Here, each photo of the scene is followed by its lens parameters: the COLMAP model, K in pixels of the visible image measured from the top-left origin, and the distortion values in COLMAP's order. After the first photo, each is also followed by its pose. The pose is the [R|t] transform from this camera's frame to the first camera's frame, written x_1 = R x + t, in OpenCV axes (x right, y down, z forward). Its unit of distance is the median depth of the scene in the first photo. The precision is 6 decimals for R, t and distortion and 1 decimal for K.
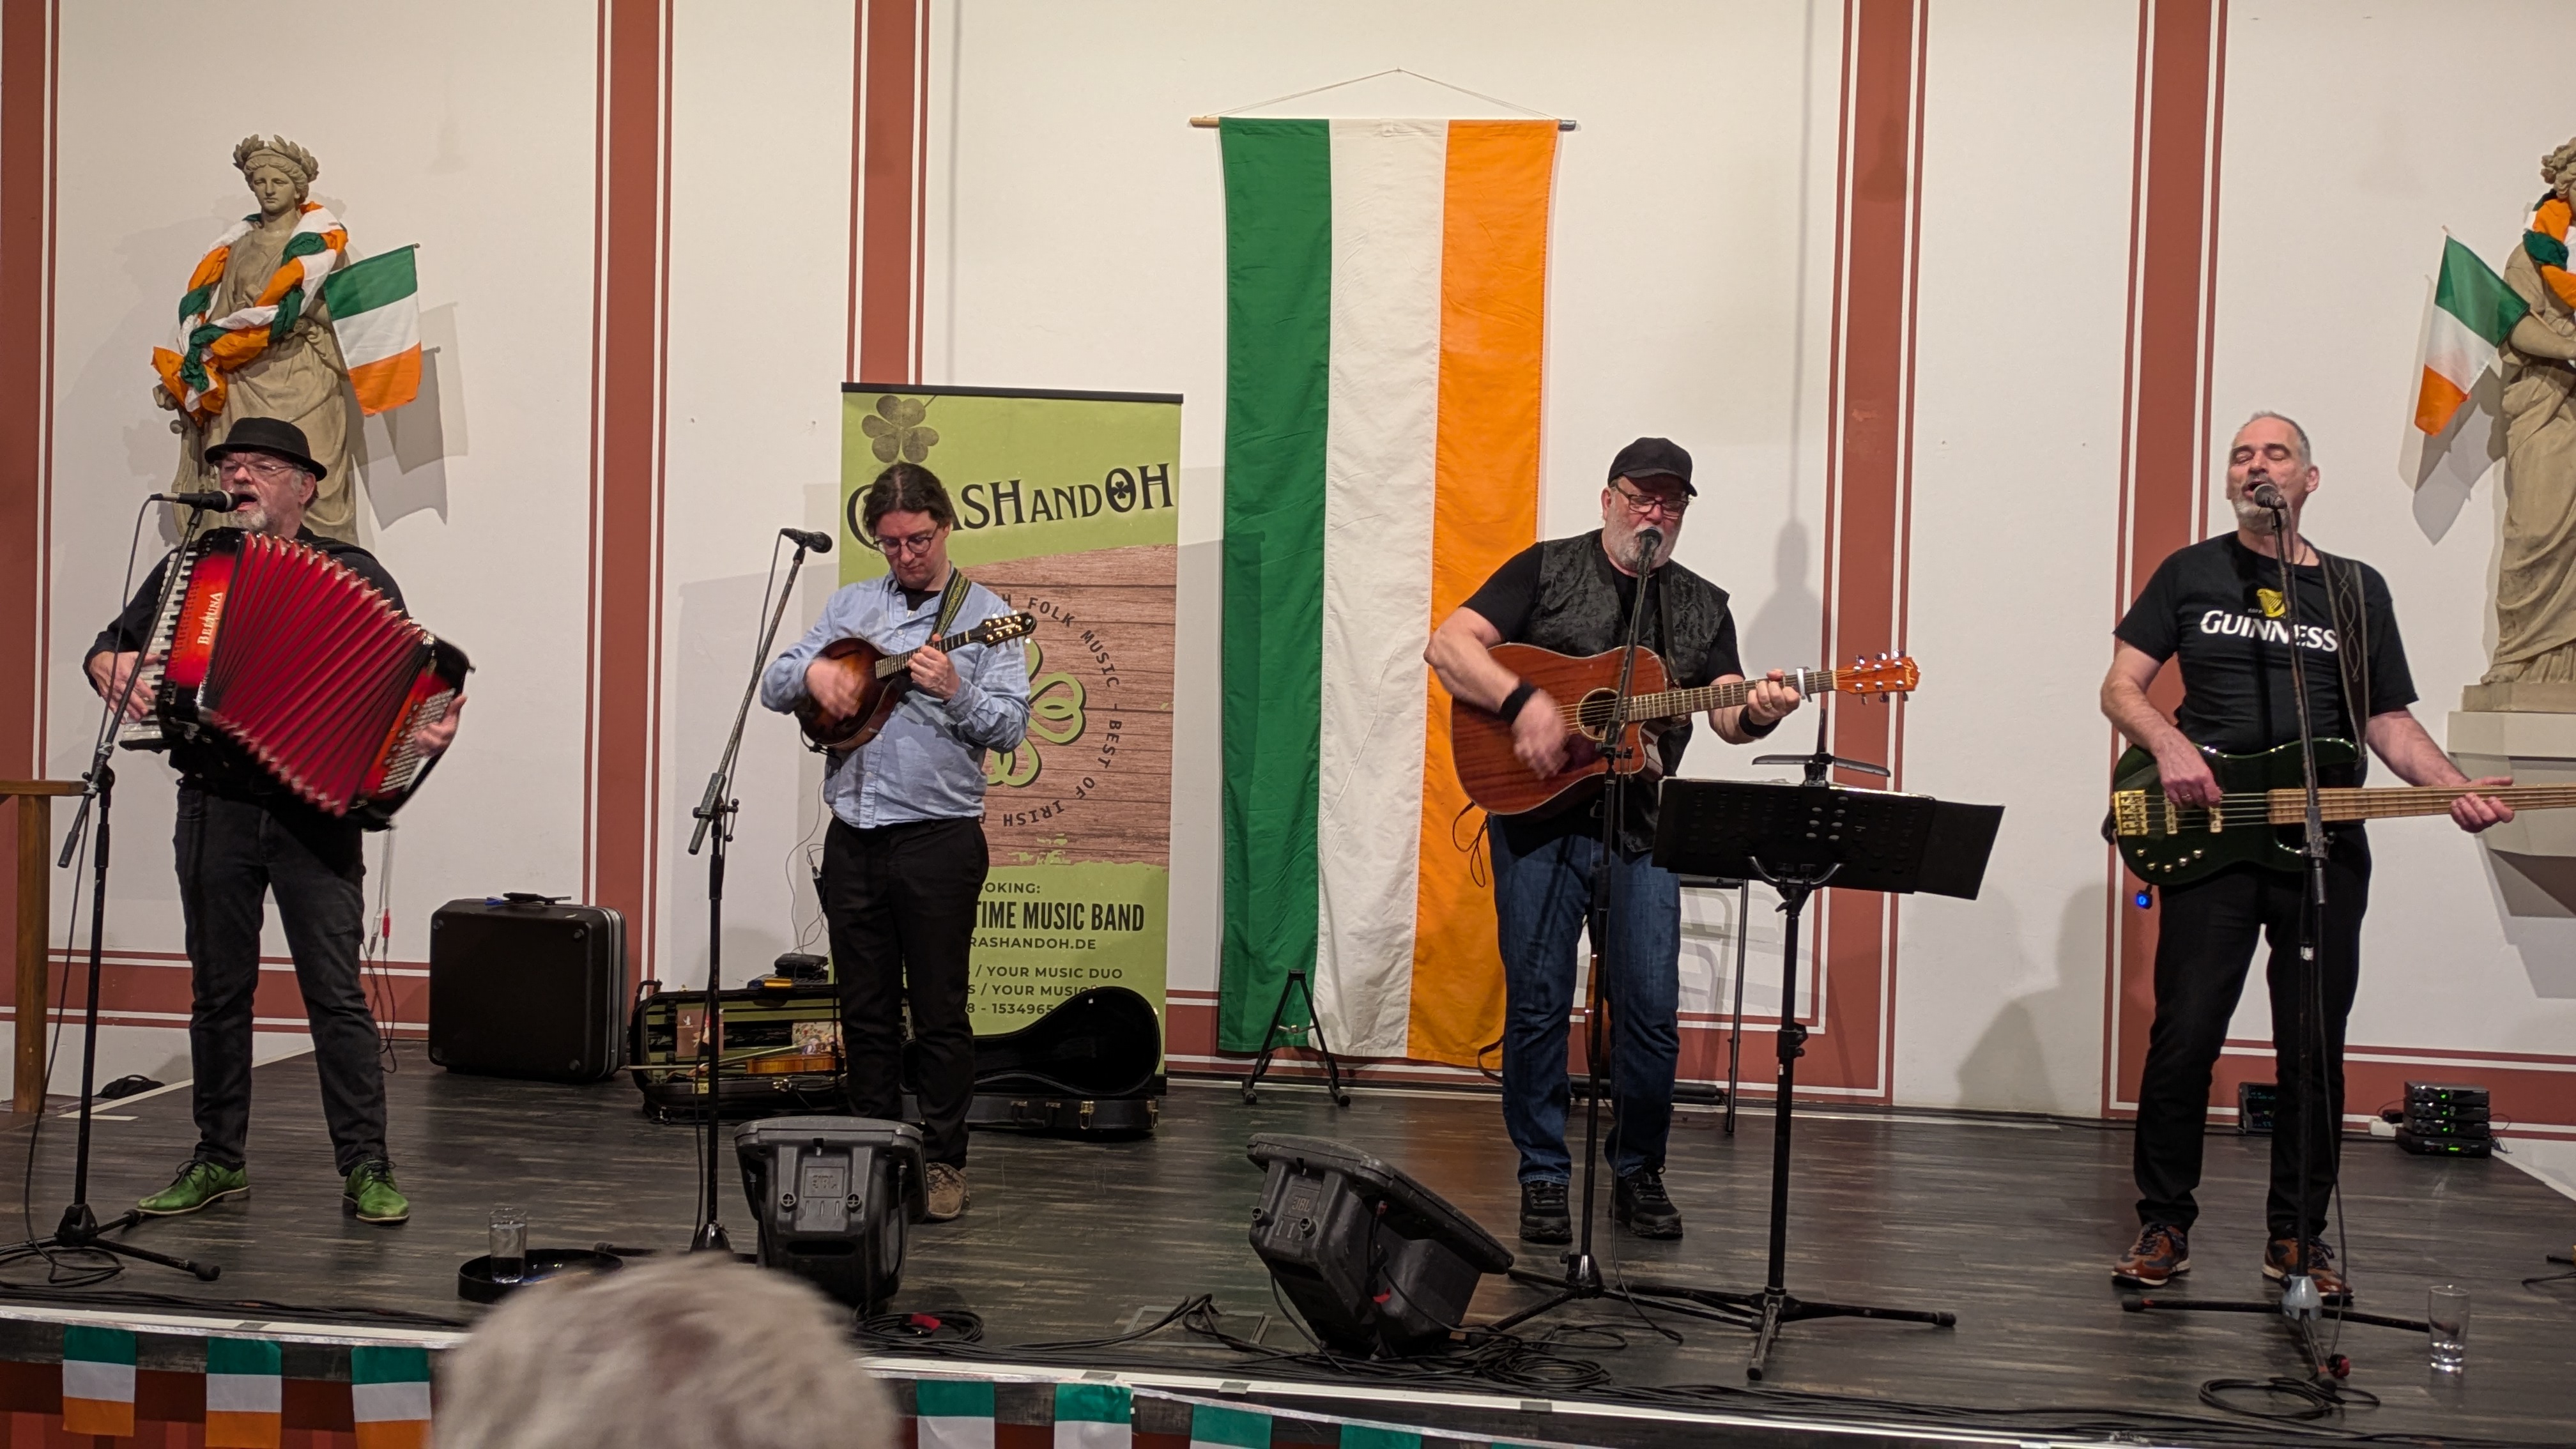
lens RADIAL K [[2492.0, 0, 1288.0], [0, 2492.0, 724.5], [0, 0, 1]] dist [0.107653, -0.256000]
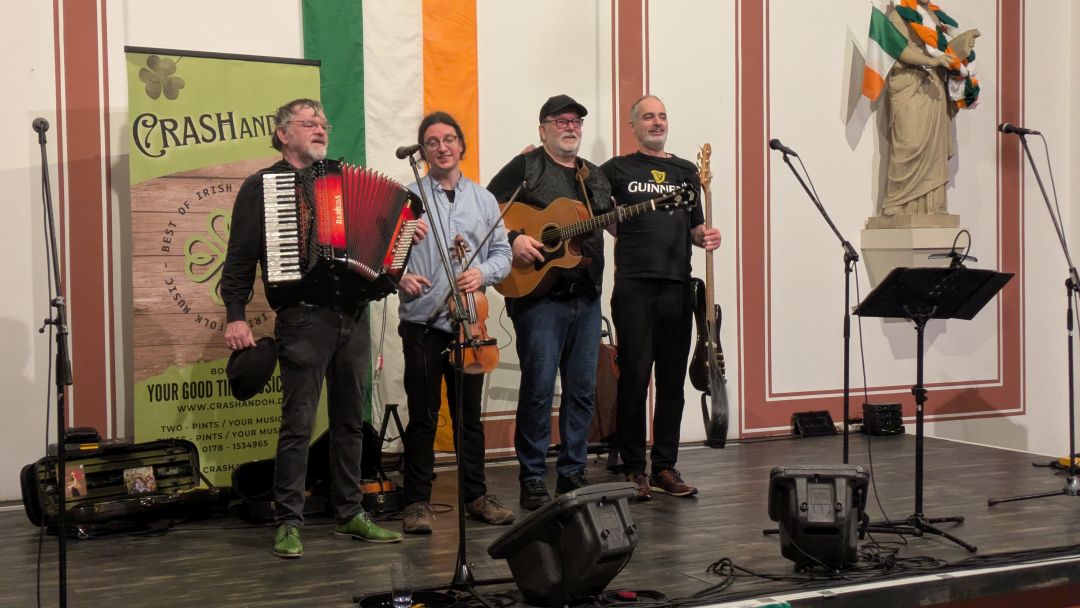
lens RADIAL K [[1508.9, 0, 540.0], [0, 1508.9, 304.0], [0, 0, 1]] dist [0.046357, -0.032493]
pose [[0.819630, -0.060236, 0.569718, -0.499535], [0.043193, 0.998124, 0.043391, -0.009711], [-0.571263, -0.010957, 0.820694, 0.102998]]
